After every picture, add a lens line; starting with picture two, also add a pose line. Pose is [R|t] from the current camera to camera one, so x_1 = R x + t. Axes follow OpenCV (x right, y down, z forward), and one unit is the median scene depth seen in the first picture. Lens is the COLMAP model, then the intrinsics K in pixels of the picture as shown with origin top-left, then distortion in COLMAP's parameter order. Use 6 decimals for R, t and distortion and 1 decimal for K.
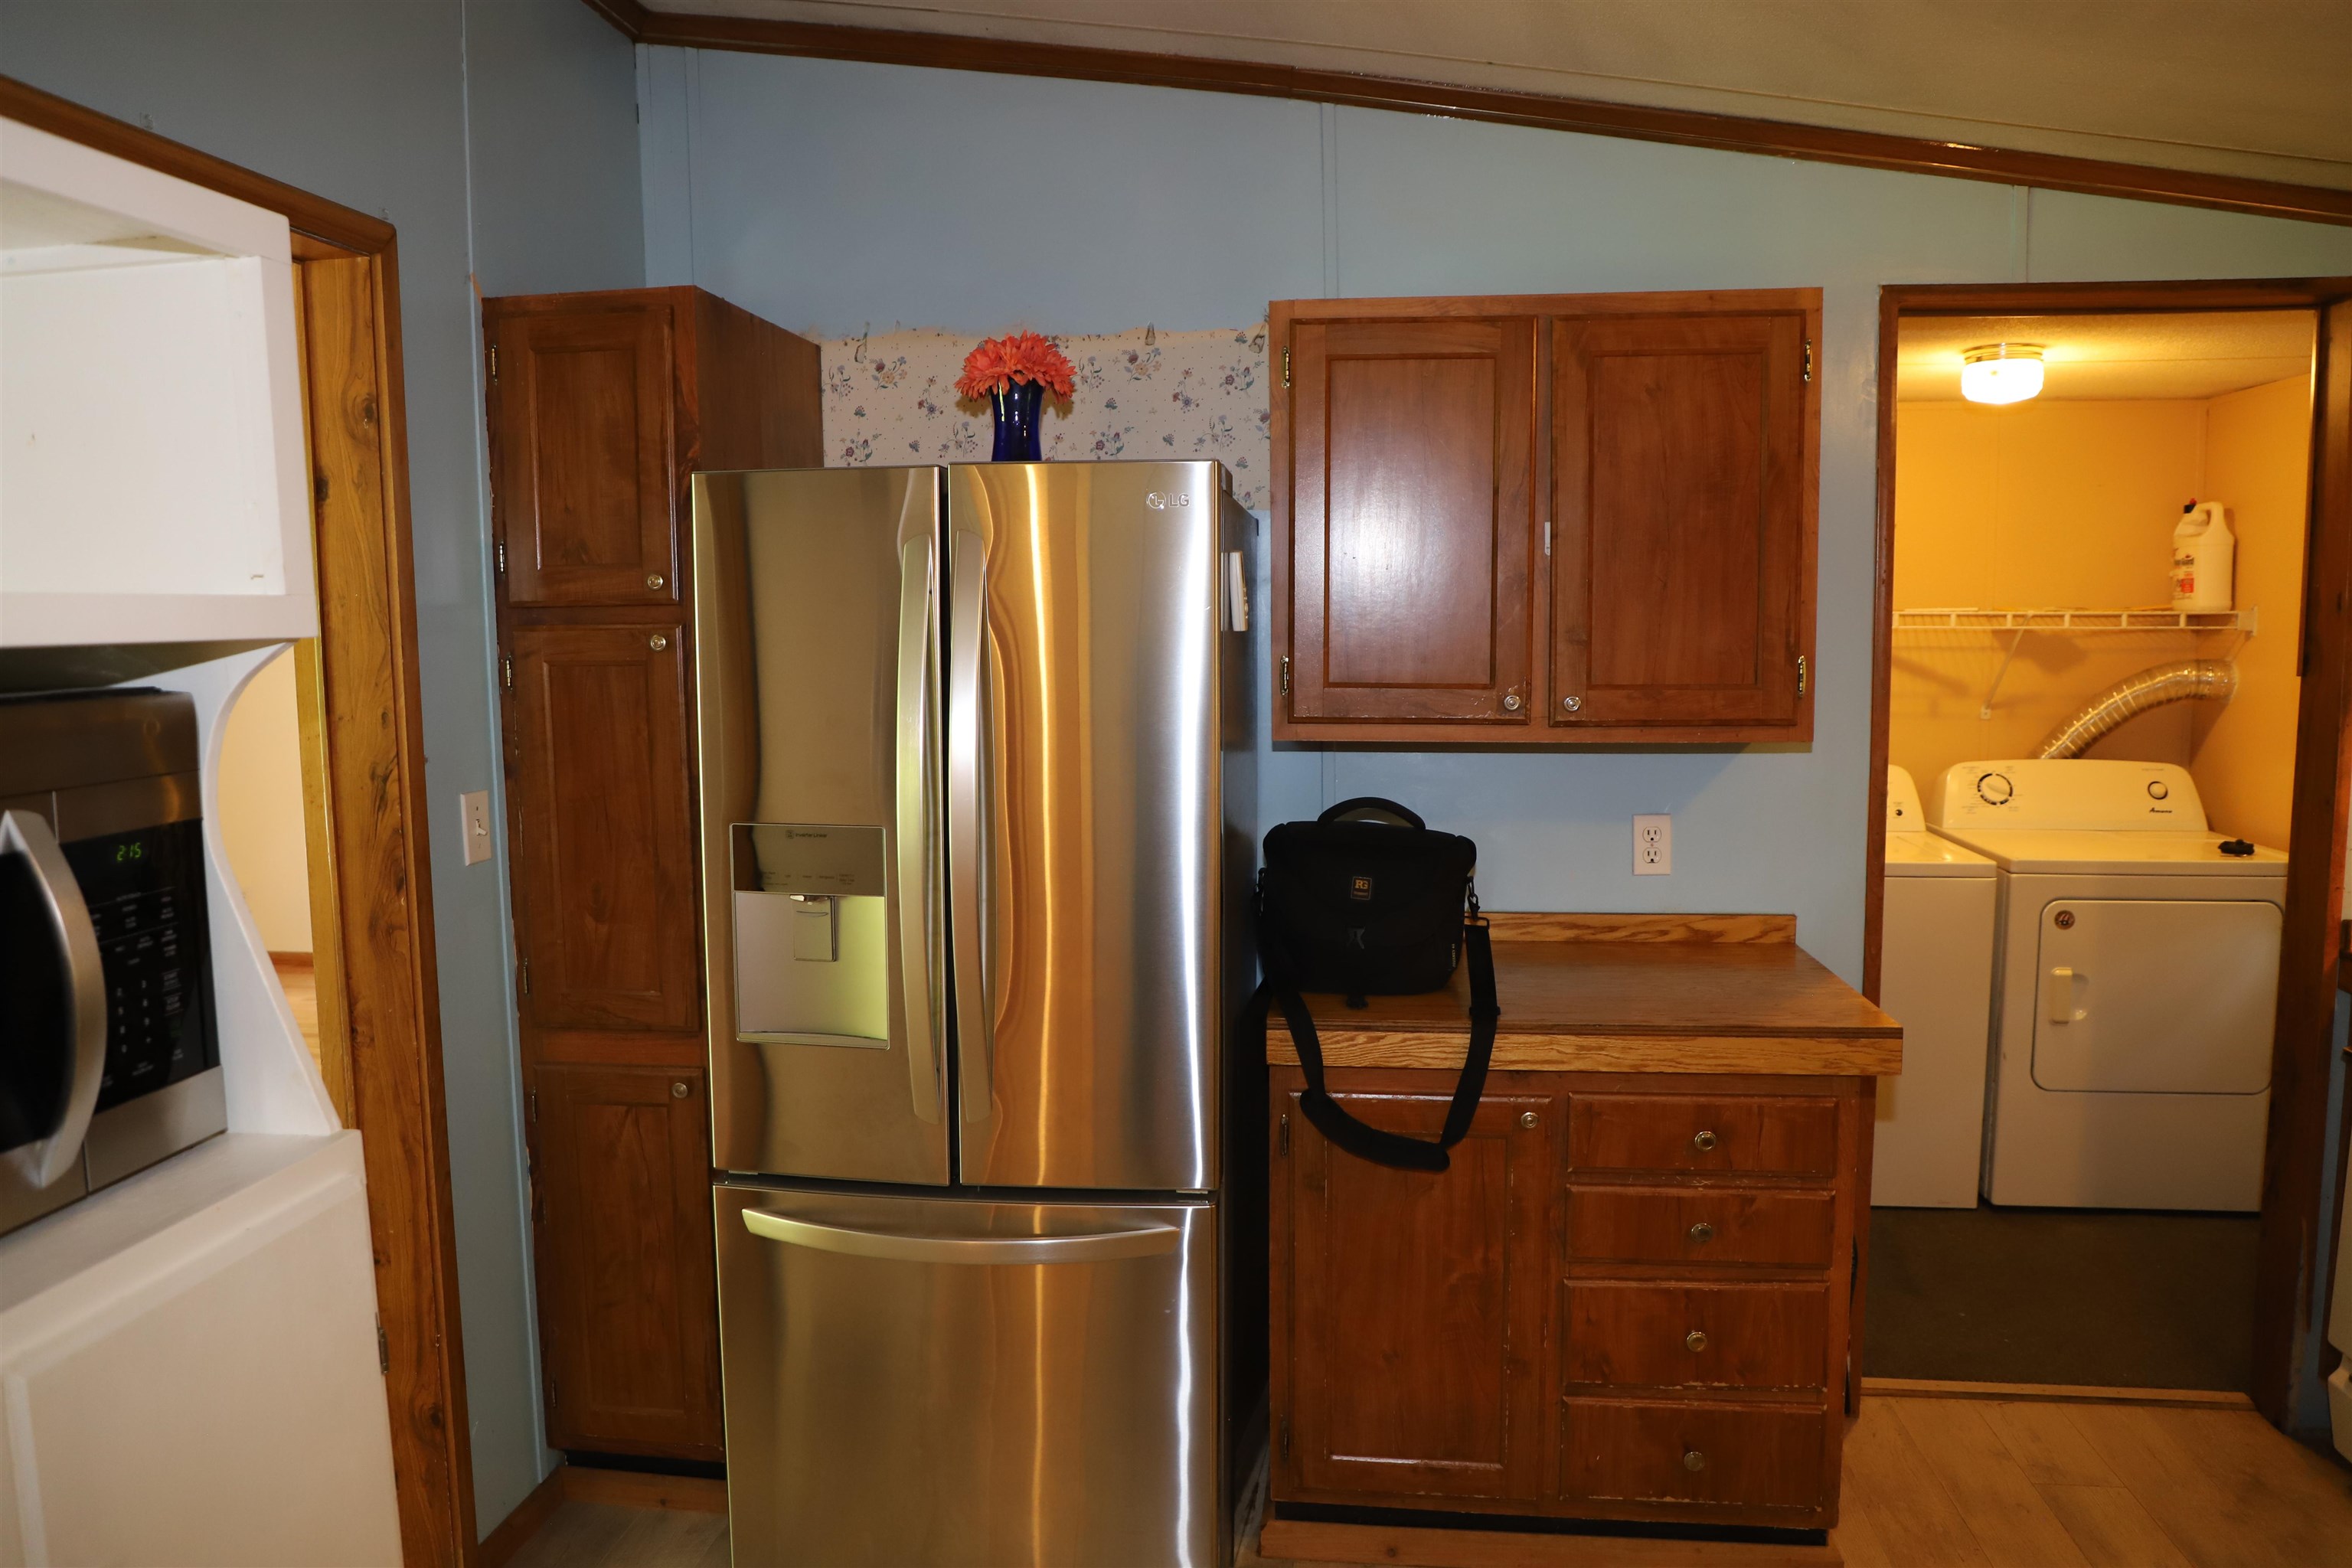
lens RADIAL K [[1624.9, 0, 1140.5], [0, 1624.9, 778.7], [0, 0, 1]] dist [-0.096382, 0.047462]
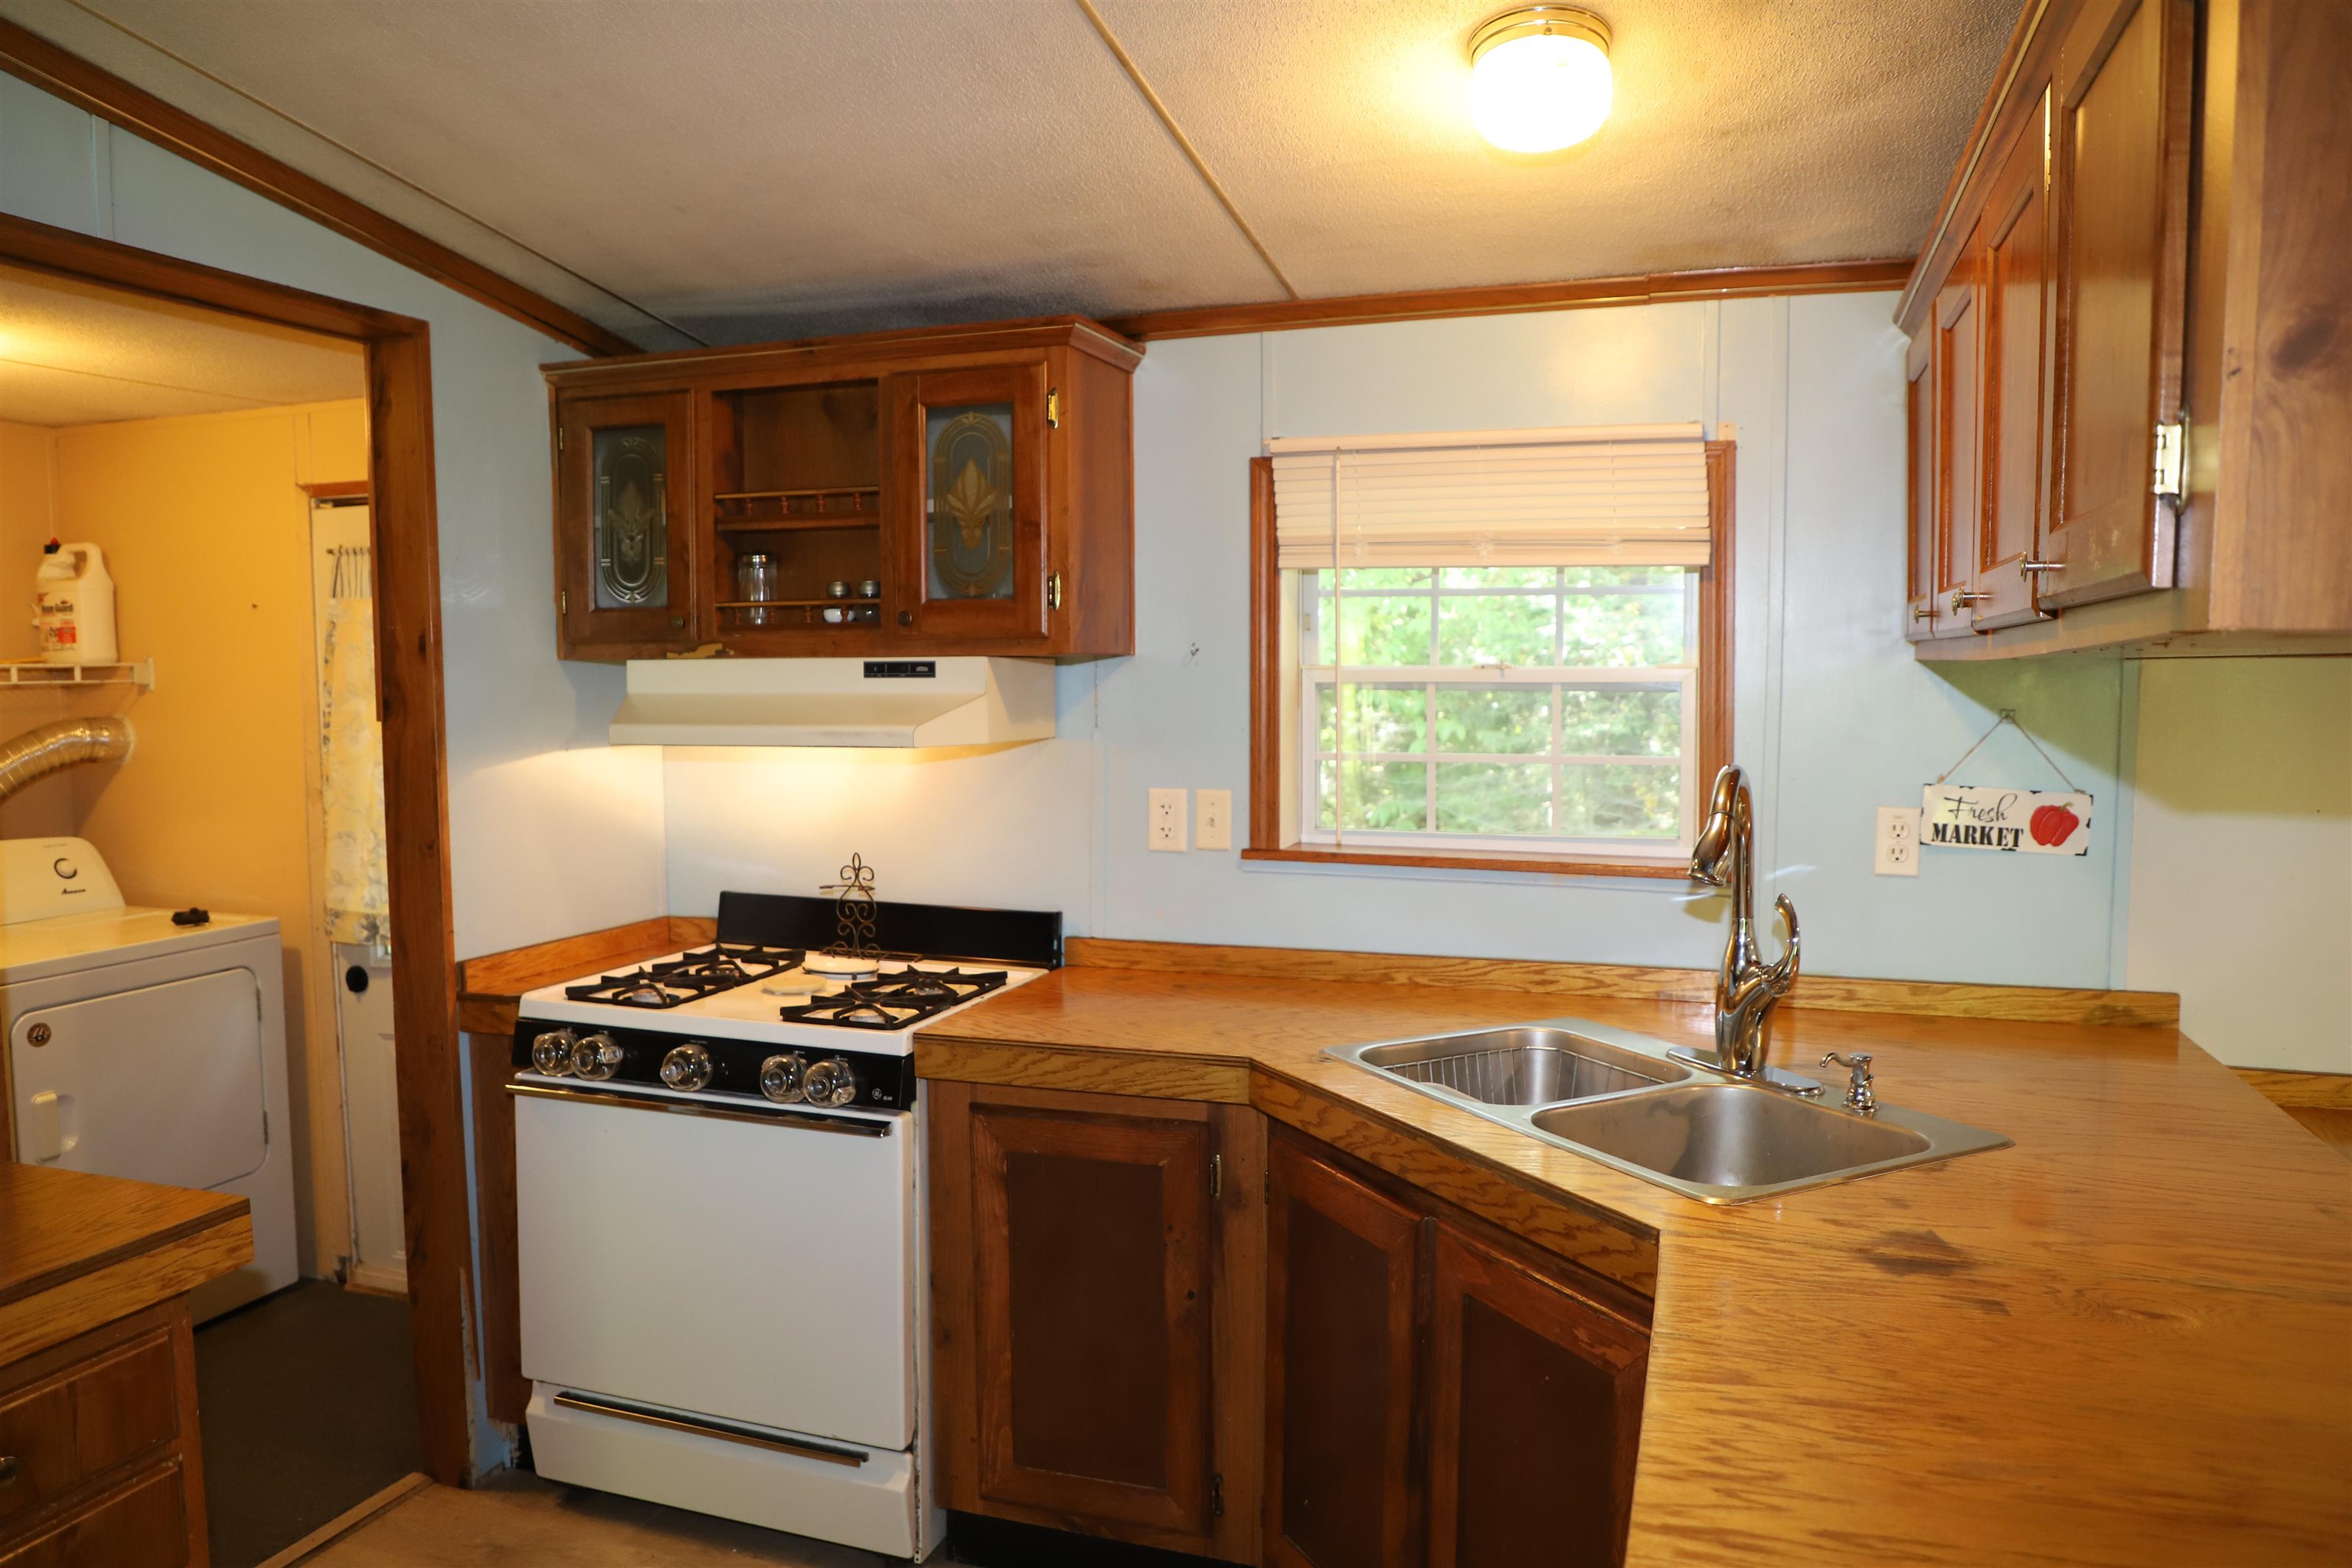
lens RADIAL K [[1595.4, 0, 1184.5], [0, 1595.4, 771.5], [0, 0, 1]] dist [-0.079856, 0.040002]
pose [[0.181693, -0.058480, 0.981615, -0.080080], [0.106909, 0.993488, 0.039399, -0.013361], [-0.977527, 0.097785, 0.186762, 0.226327]]
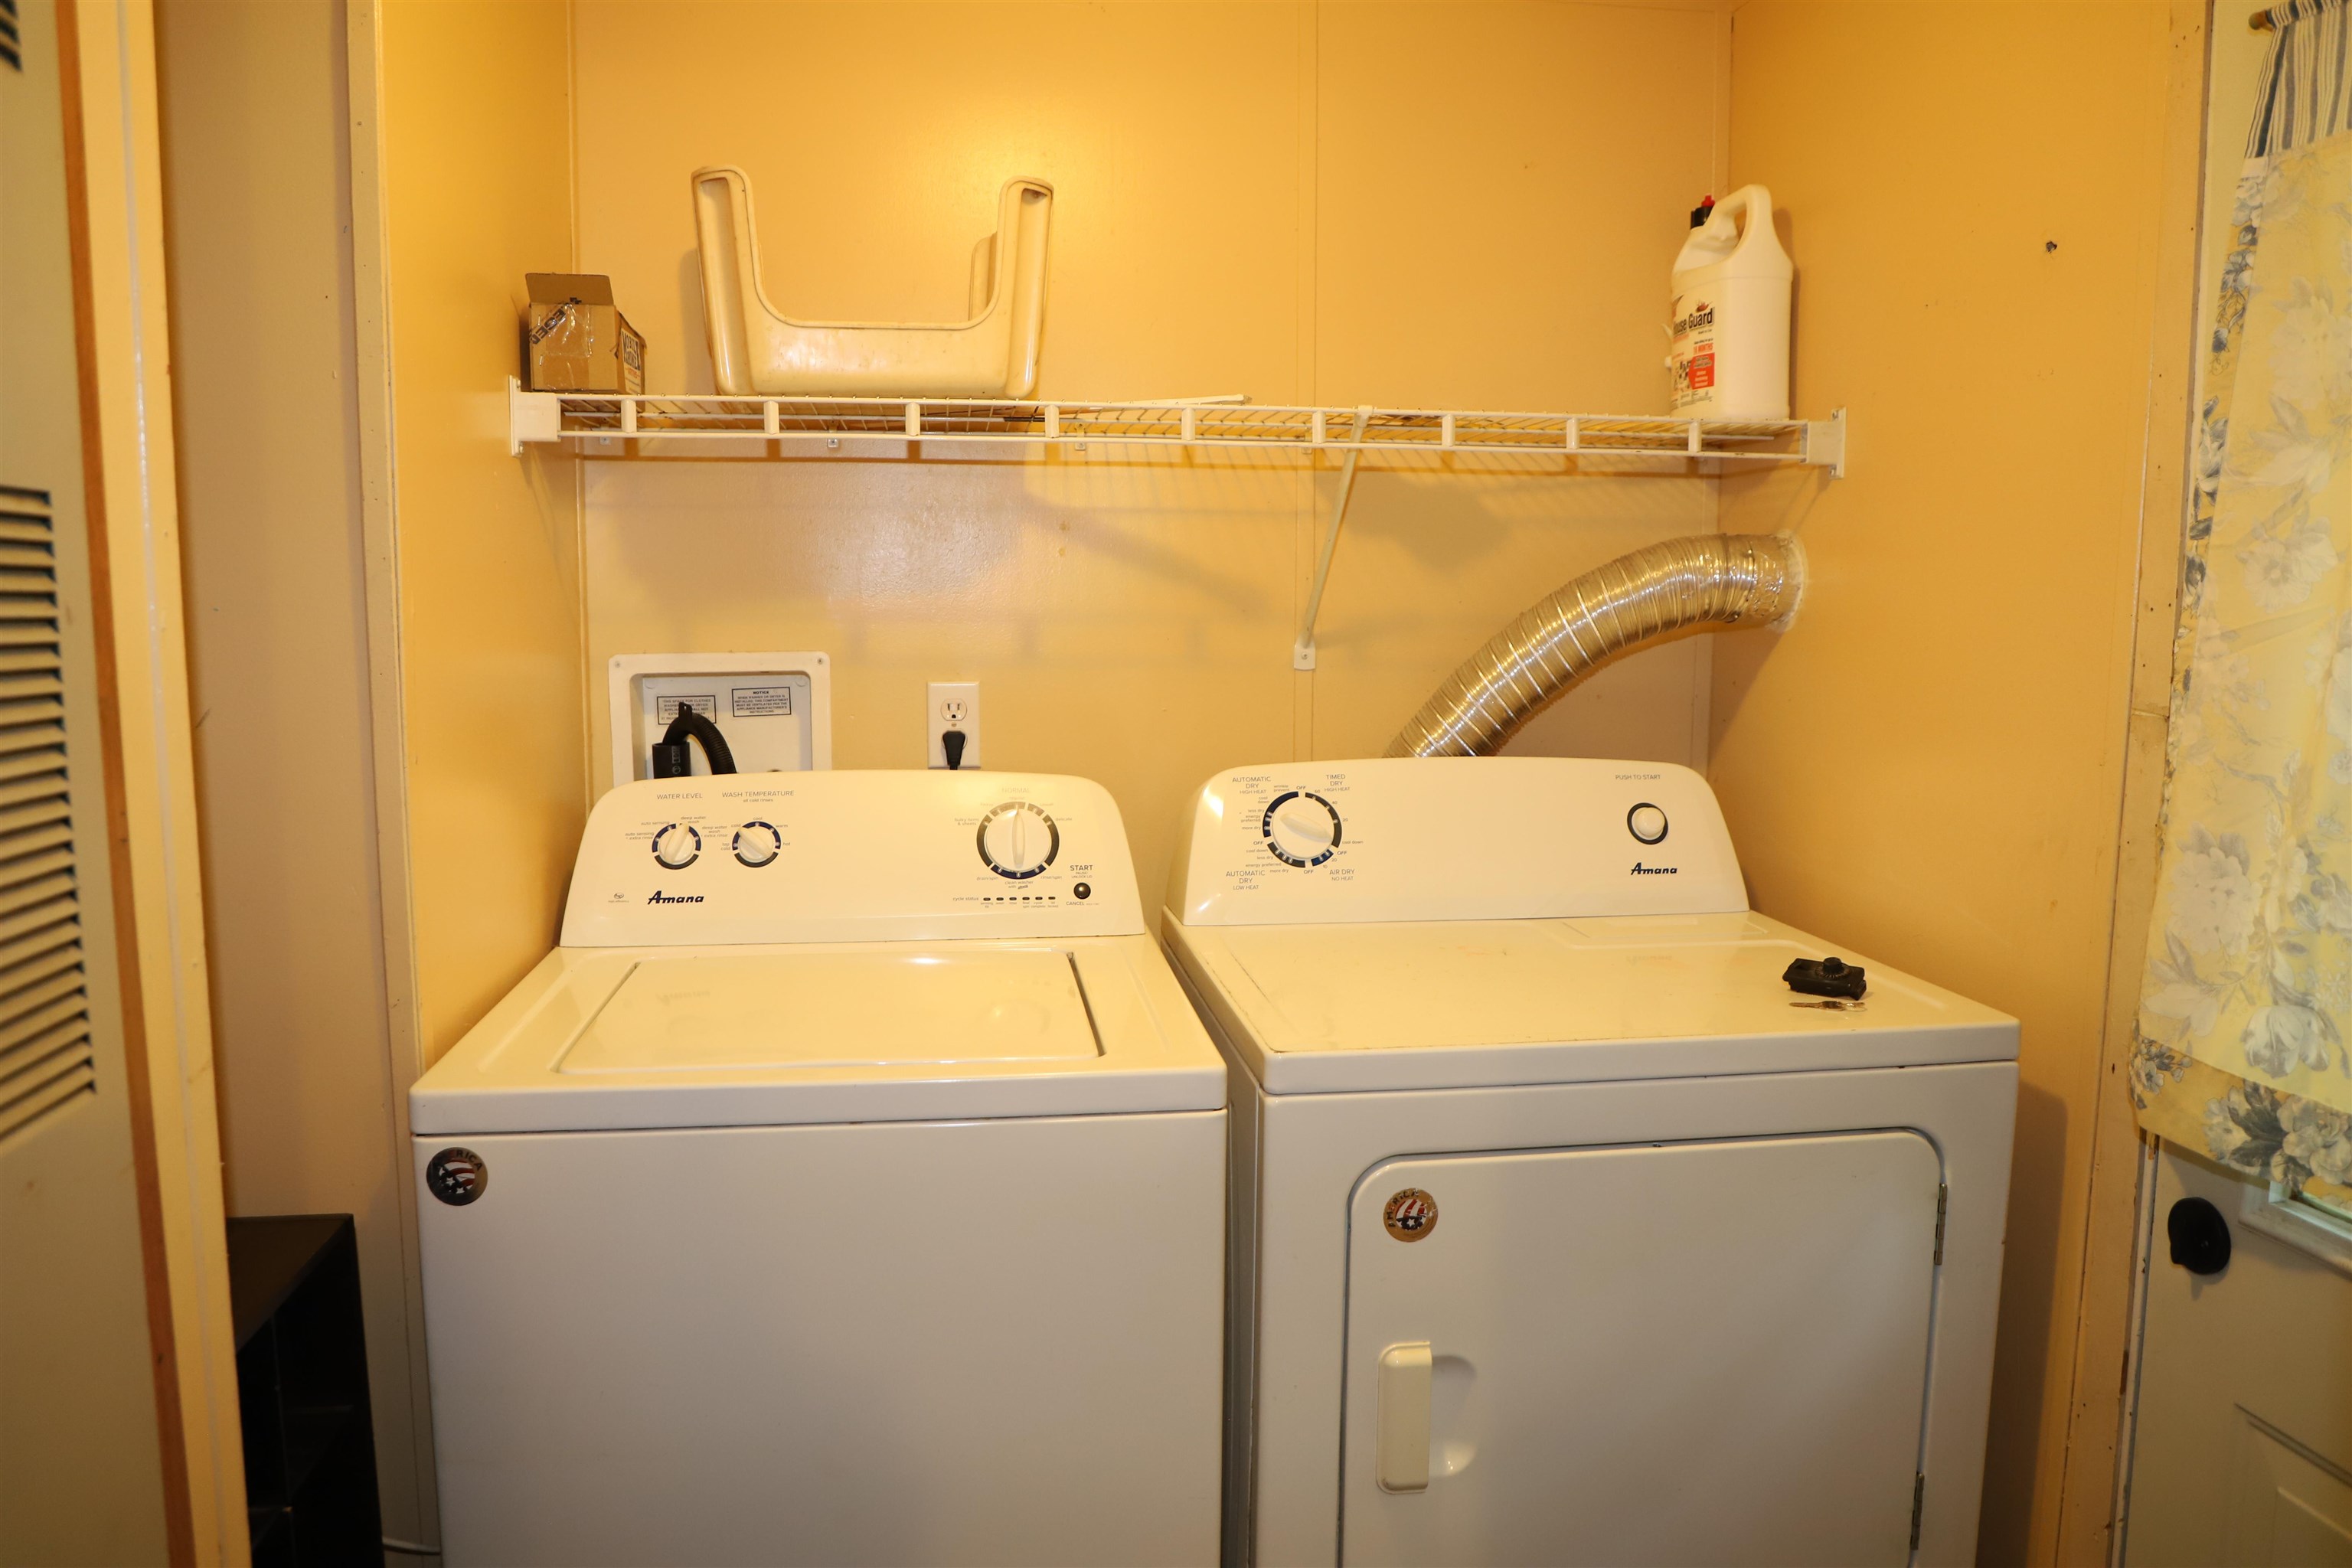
lens RADIAL K [[1595.4, 0, 1184.5], [0, 1595.4, 771.5], [0, 0, 1]] dist [-0.079856, 0.040002]
pose [[0.959948, -0.018023, 0.279599, 0.392934], [0.015929, 0.999826, 0.009758, -0.014085], [-0.279726, -0.004913, 0.960067, 0.601900]]
